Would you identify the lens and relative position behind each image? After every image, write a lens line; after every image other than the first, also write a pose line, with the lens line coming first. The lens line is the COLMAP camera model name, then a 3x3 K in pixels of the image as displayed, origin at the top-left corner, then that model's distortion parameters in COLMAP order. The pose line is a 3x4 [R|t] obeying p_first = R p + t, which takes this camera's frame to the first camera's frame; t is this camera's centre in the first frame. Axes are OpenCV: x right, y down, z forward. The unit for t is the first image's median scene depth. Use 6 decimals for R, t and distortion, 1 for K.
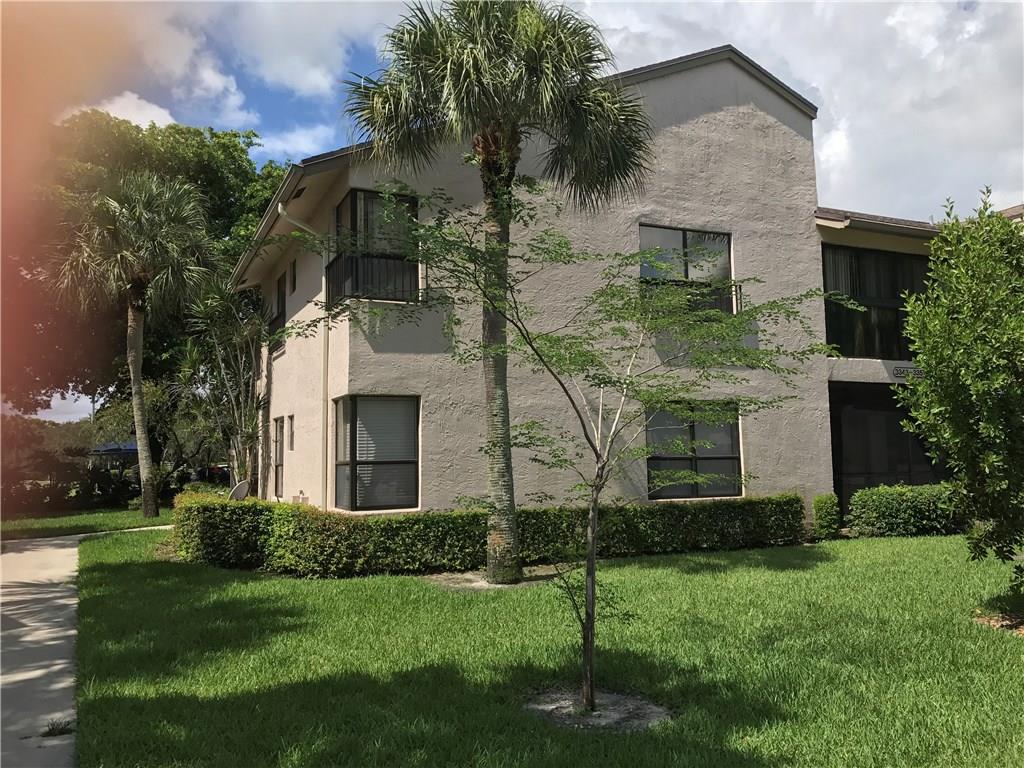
lens RADIAL K [[846.1, 0, 507.6], [0, 846.1, 384.0], [0, 0, 1]] dist [0.026856, -0.030702]
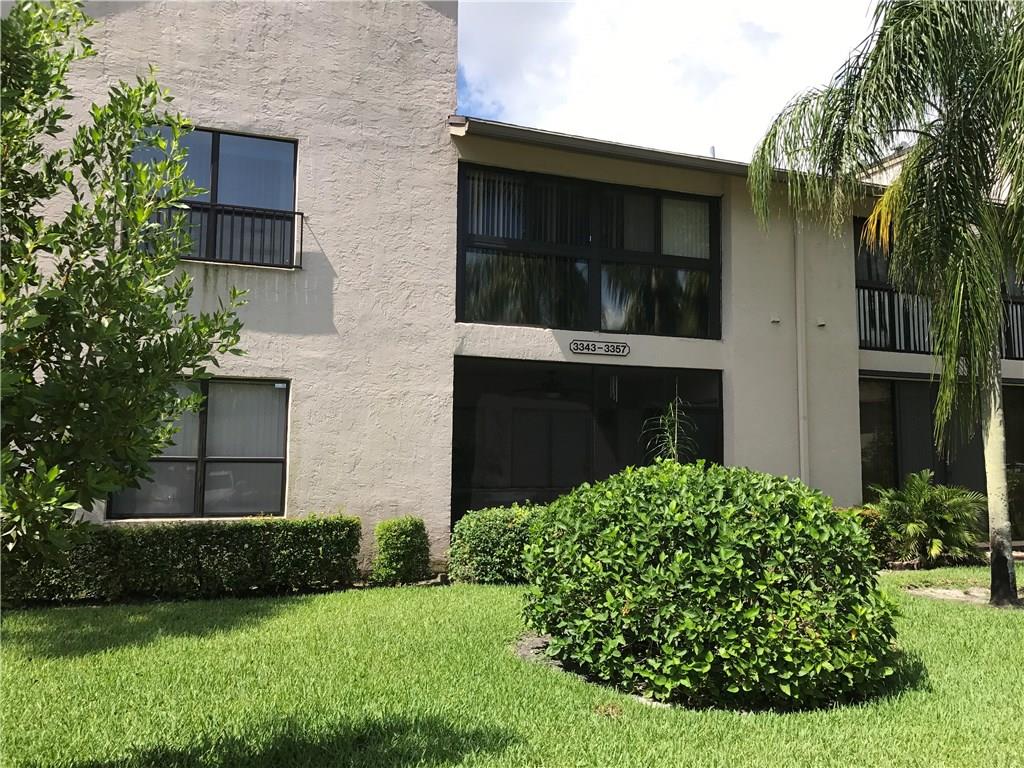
lens RADIAL K [[846.1, 0, 515.7], [0, 846.1, 382.8], [0, 0, 1]] dist [0.026856, -0.030702]
pose [[0.997635, 0.019353, -0.065955, 0.483899], [-0.019654, 0.999799, -0.003929, 0.021413], [0.065866, 0.005216, 0.997815, 0.308354]]
